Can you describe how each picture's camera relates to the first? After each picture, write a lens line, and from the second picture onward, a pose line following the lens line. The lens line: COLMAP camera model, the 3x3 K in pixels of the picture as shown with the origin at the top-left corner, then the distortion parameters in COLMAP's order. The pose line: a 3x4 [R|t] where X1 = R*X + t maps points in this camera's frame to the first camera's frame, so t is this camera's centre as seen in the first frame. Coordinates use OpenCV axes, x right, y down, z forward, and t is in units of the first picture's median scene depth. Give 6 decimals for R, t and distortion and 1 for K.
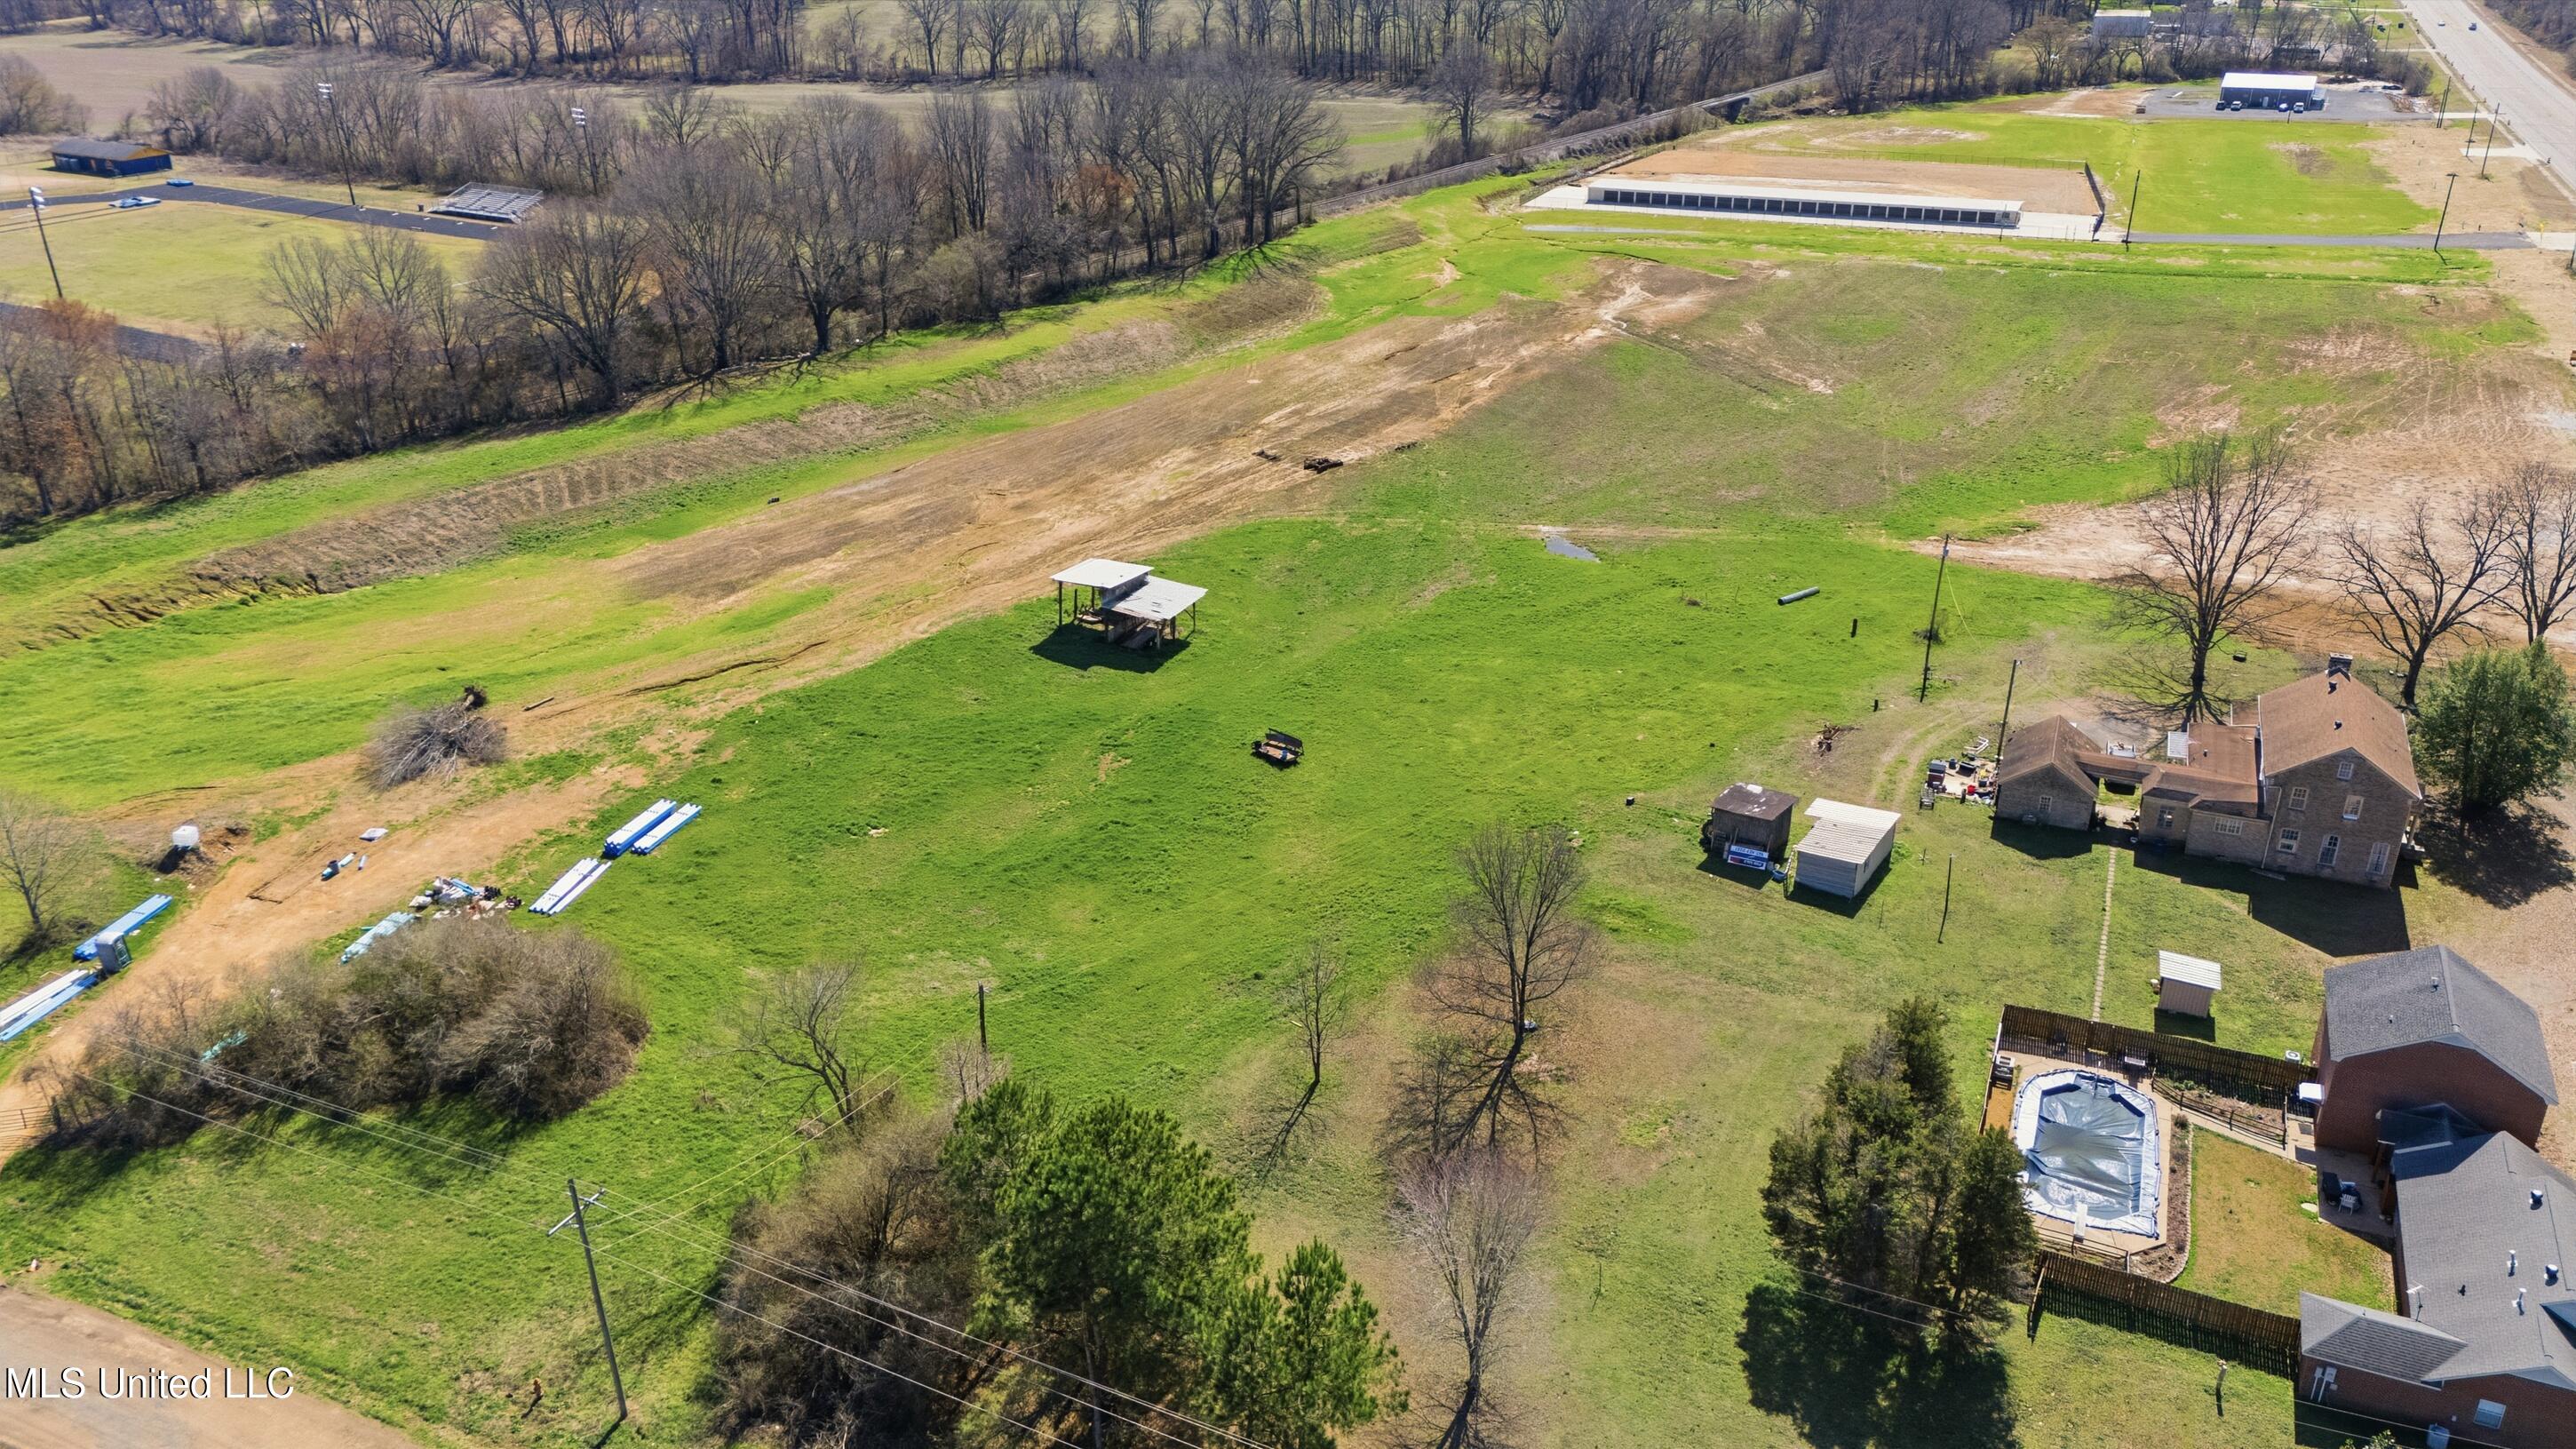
lens RADIAL K [[1884.2, 0, 1287.4], [0, 1884.2, 730.4], [0, 0, 1]] dist [0.082937, -0.083526]
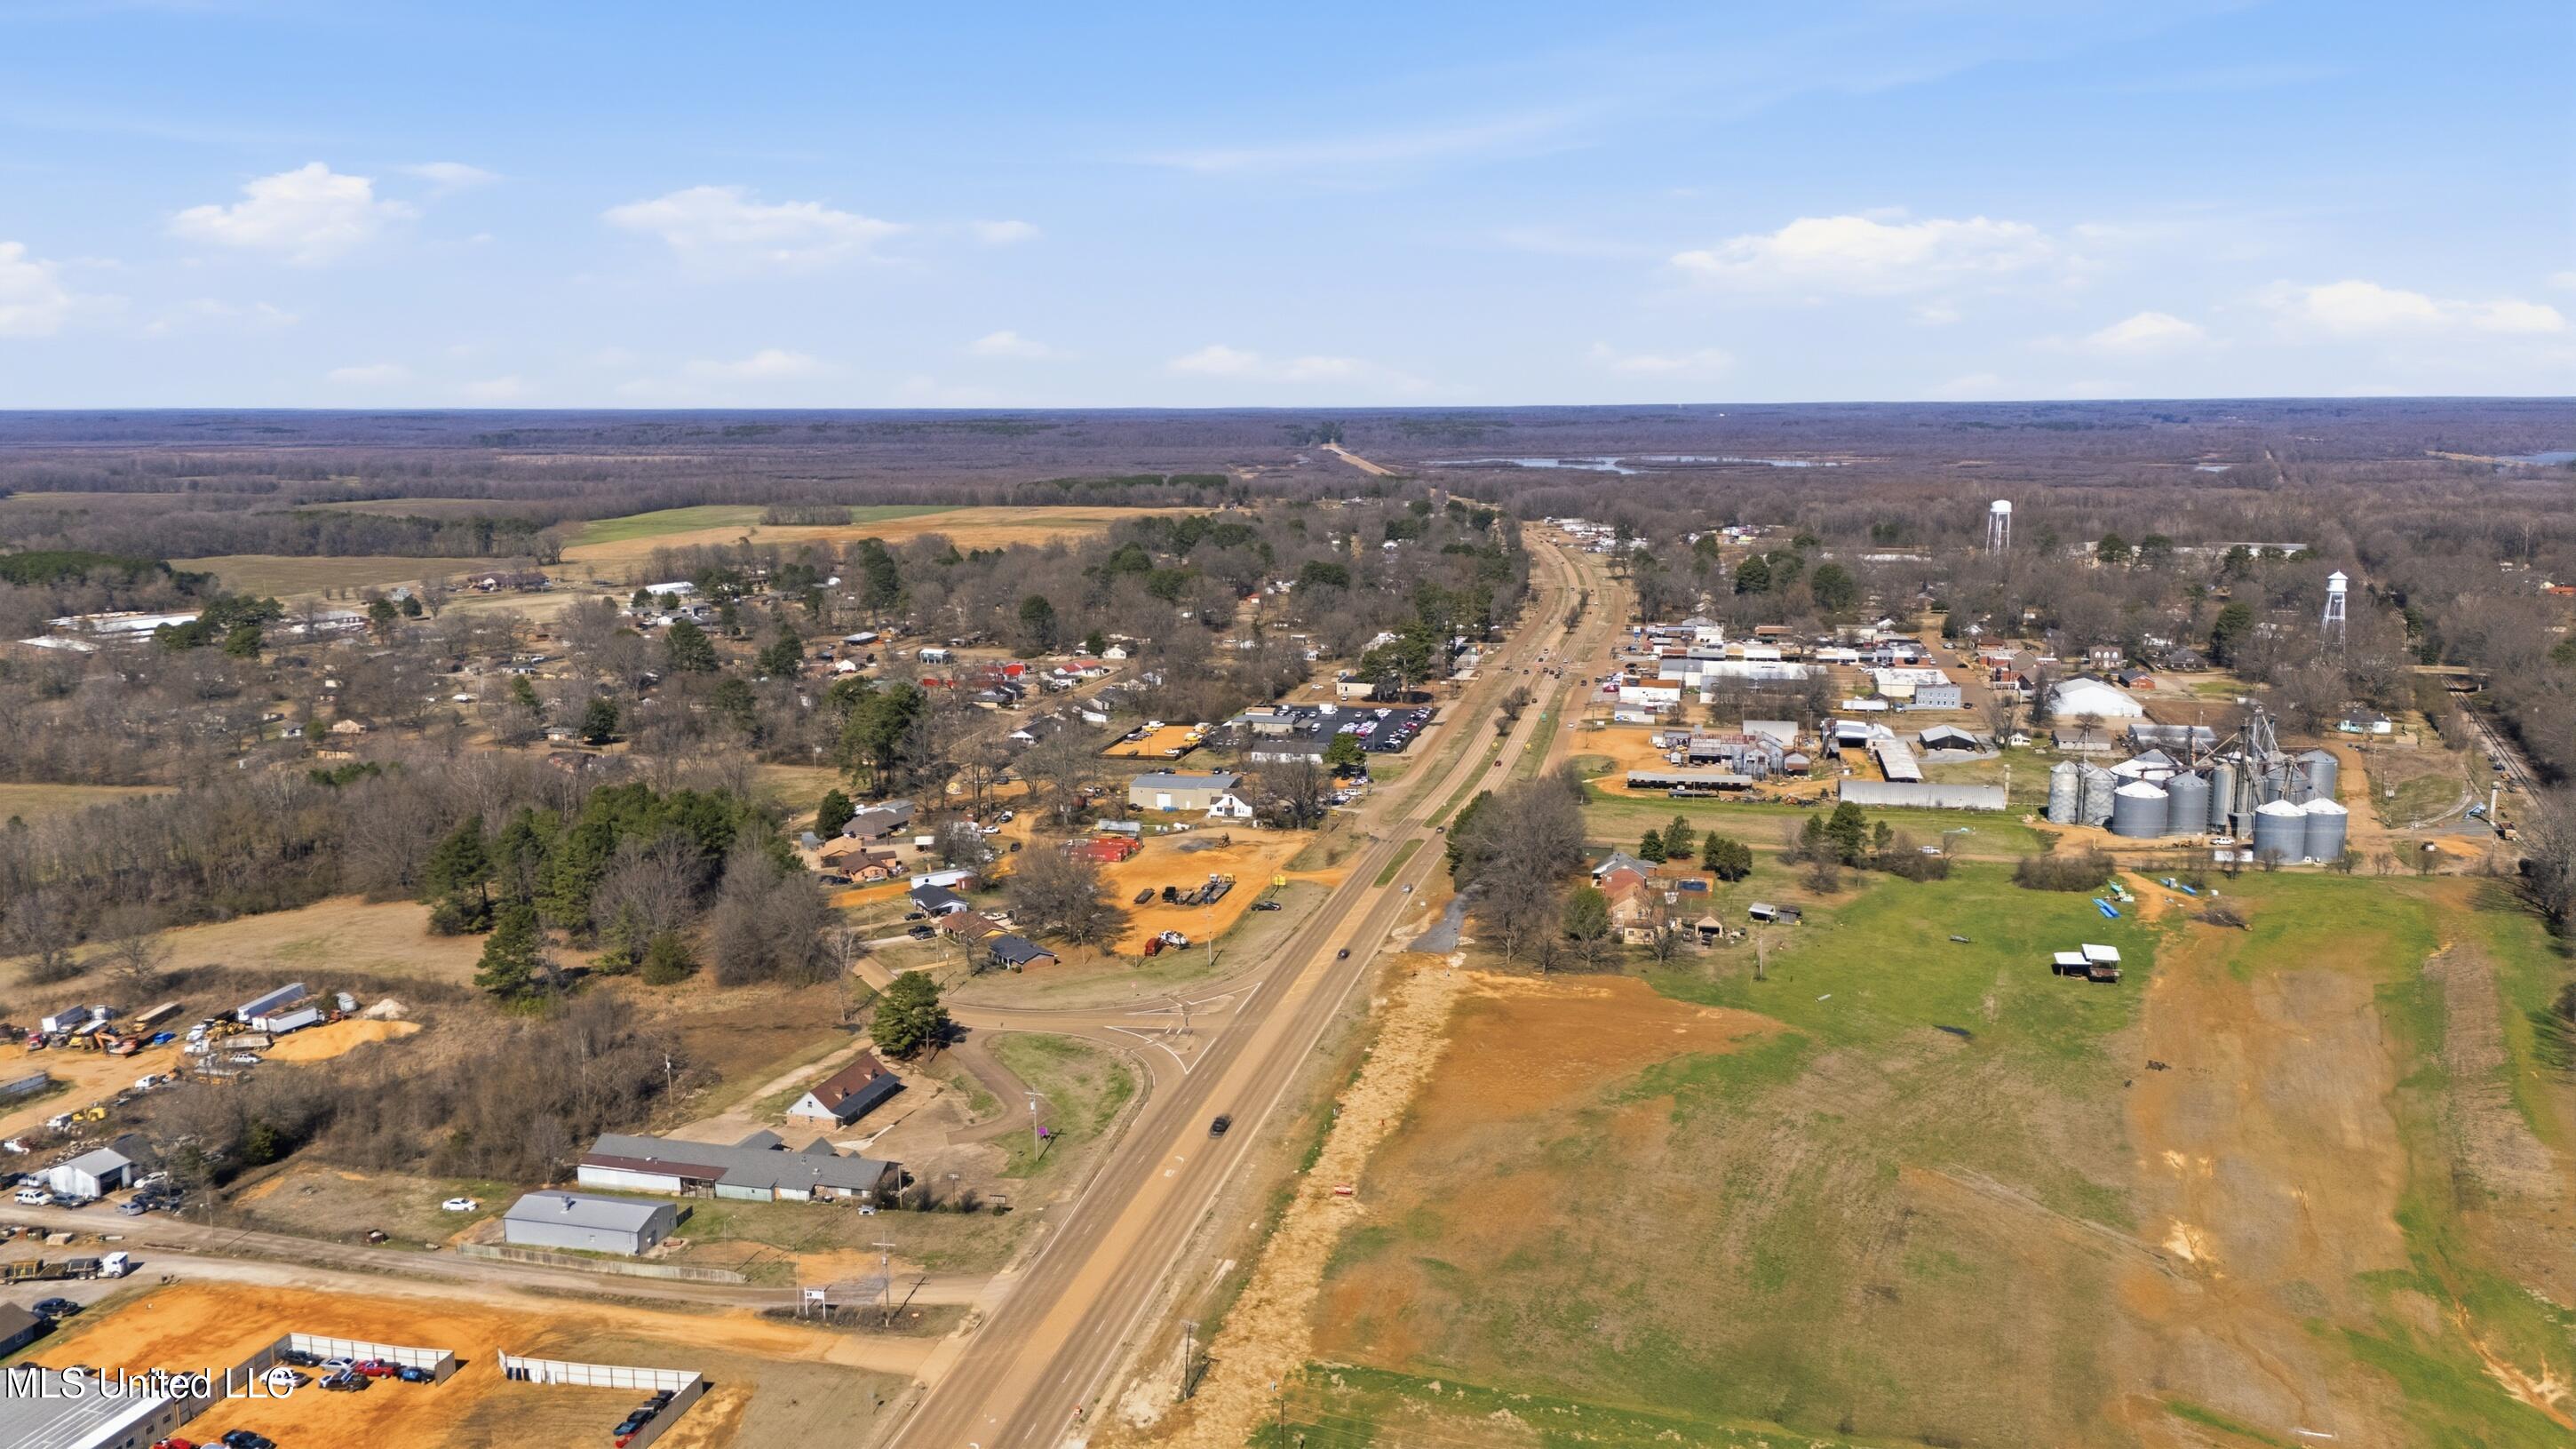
lens RADIAL K [[1884.2, 0, 1284.5], [0, 1884.2, 716.7], [0, 0, 1]] dist [0.082937, -0.083526]
pose [[-0.984455, 0.050147, -0.168326, 0.950345], [-0.056465, 0.817135, 0.573674, -1.203277], [0.166313, 0.574261, -0.801601, 1.896428]]
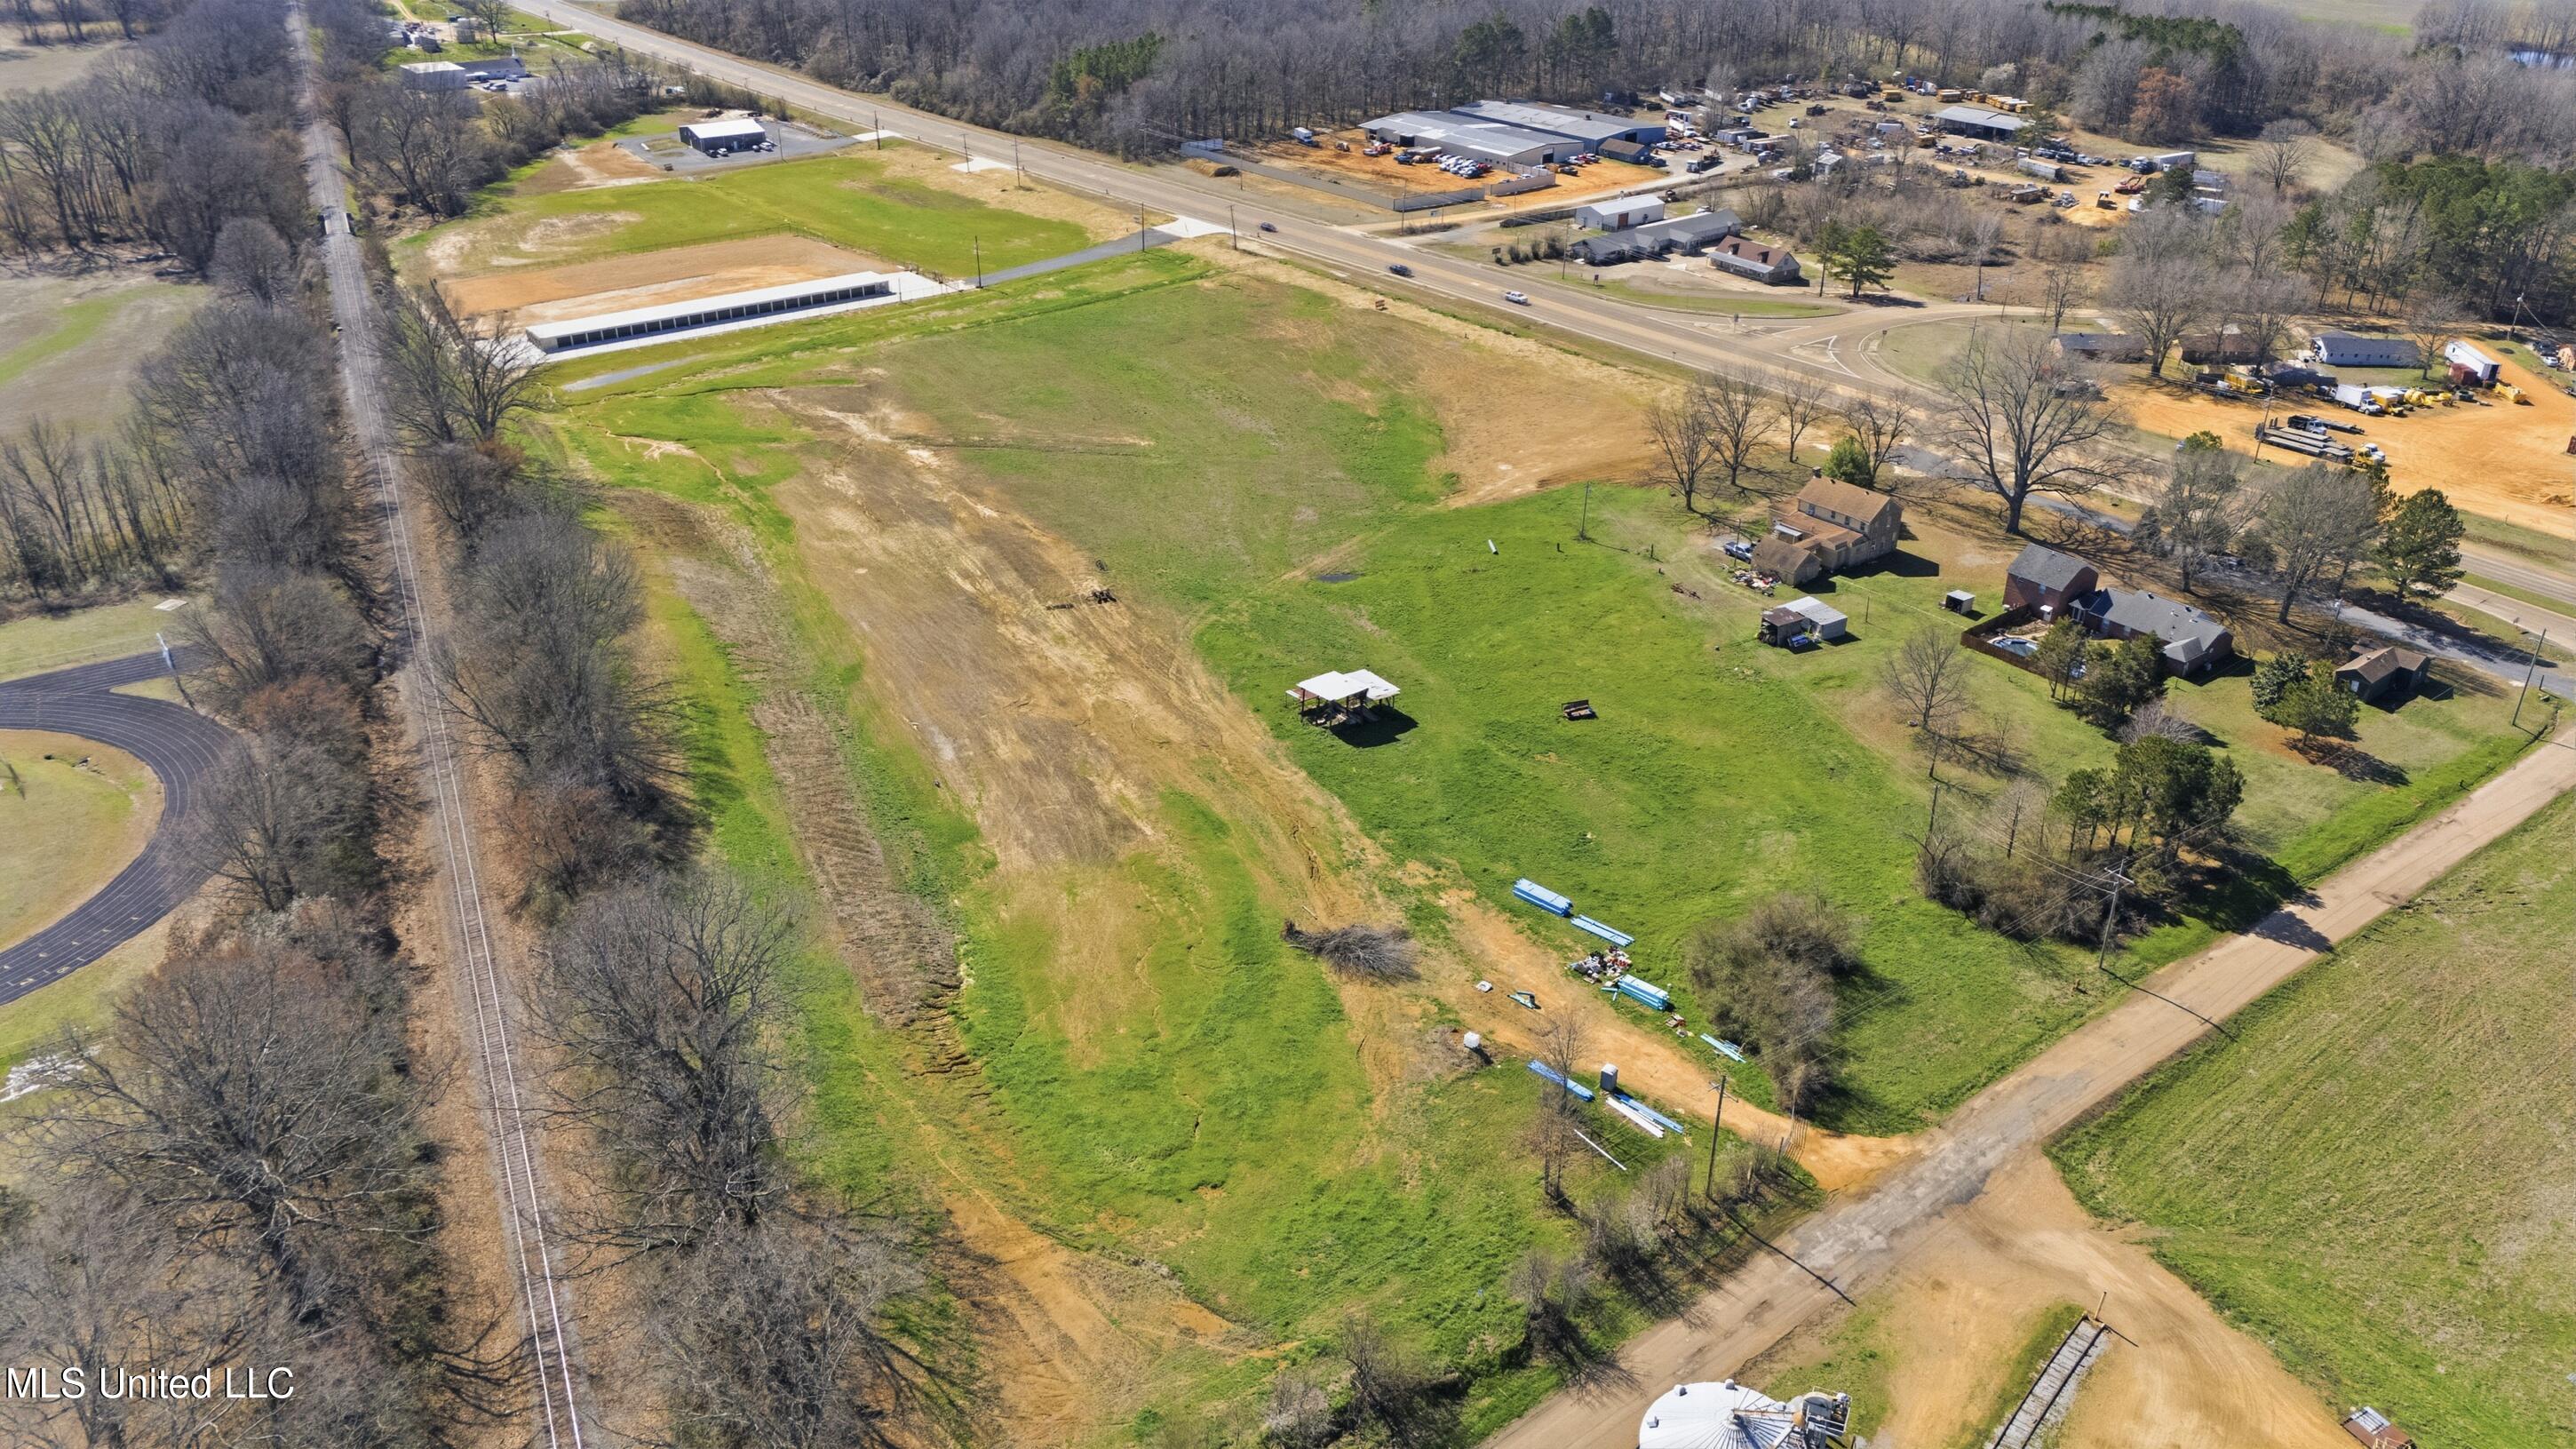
lens RADIAL K [[1884.2, 0, 1285.4], [0, 1884.2, 743.2], [0, 0, 1]] dist [0.082937, -0.083526]
pose [[0.471807, -0.407446, 0.781912, -0.930983], [0.375499, 0.895231, 0.239918, -0.298346], [-0.797746, 0.180412, 0.575372, 0.155533]]
